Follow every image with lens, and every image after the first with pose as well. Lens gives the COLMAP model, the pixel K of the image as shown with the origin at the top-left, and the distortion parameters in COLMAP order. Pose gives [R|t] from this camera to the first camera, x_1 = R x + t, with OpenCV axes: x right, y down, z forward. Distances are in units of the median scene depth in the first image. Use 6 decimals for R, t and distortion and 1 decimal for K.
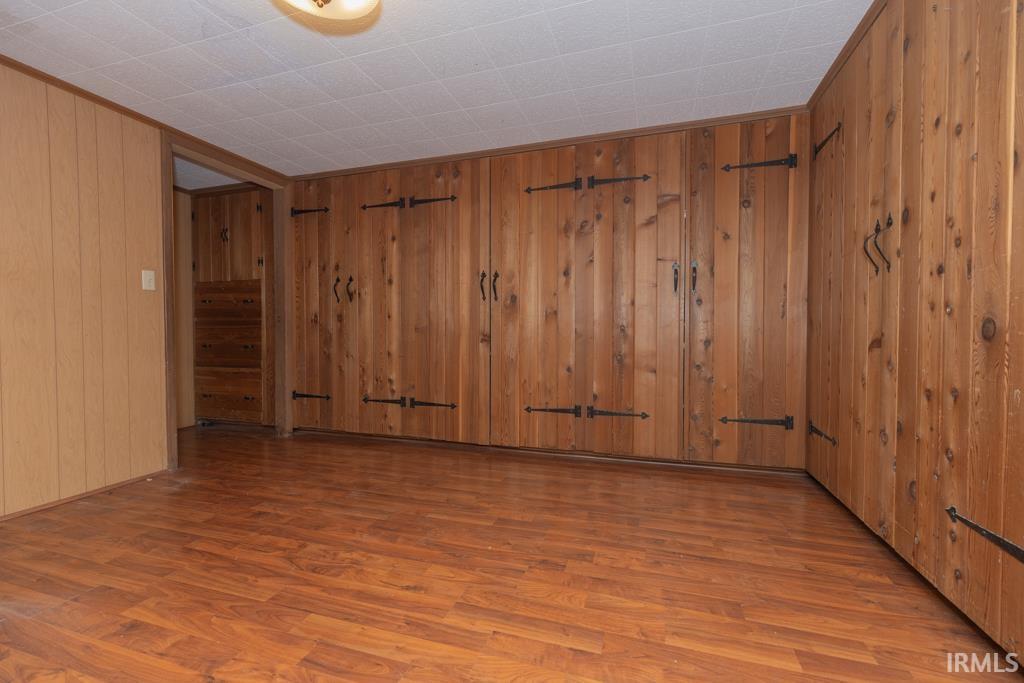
lens RADIAL K [[465.2, 0, 512.7], [0, 465.2, 342.5], [0, 0, 1]] dist [-0.001011, -0.000211]
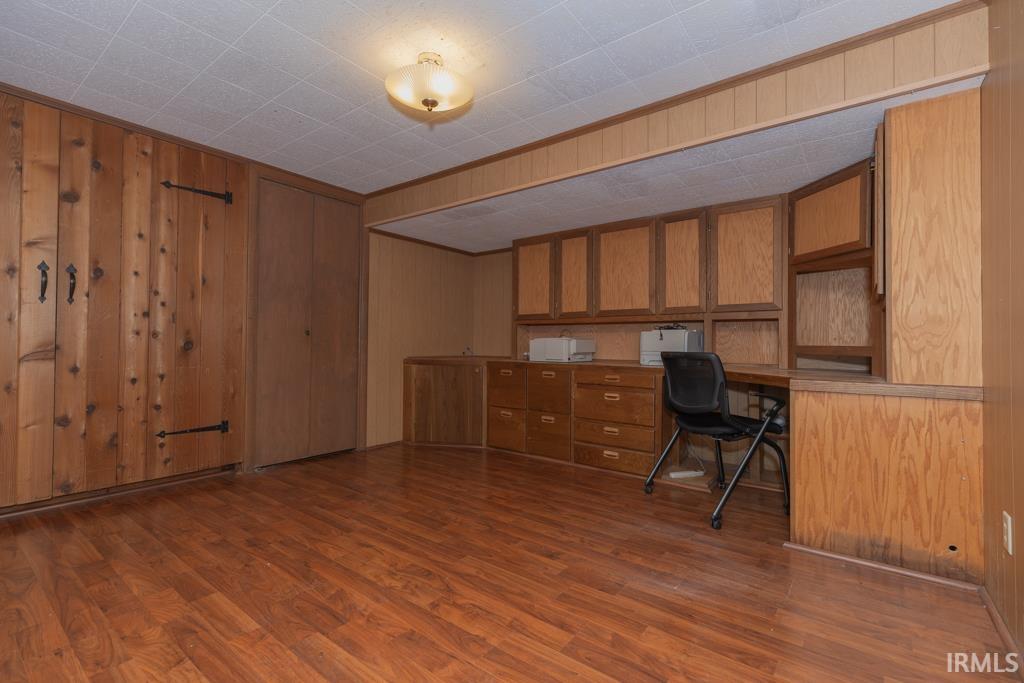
lens RADIAL K [[465.2, 0, 512.4], [0, 465.2, 341.8], [0, 0, 1]] dist [-0.001011, -0.000211]
pose [[-0.942424, -0.005341, 0.334377, -0.908299], [-0.001760, 0.999938, 0.011010, -0.048734], [-0.334415, 0.009788, -0.942375, 1.832439]]
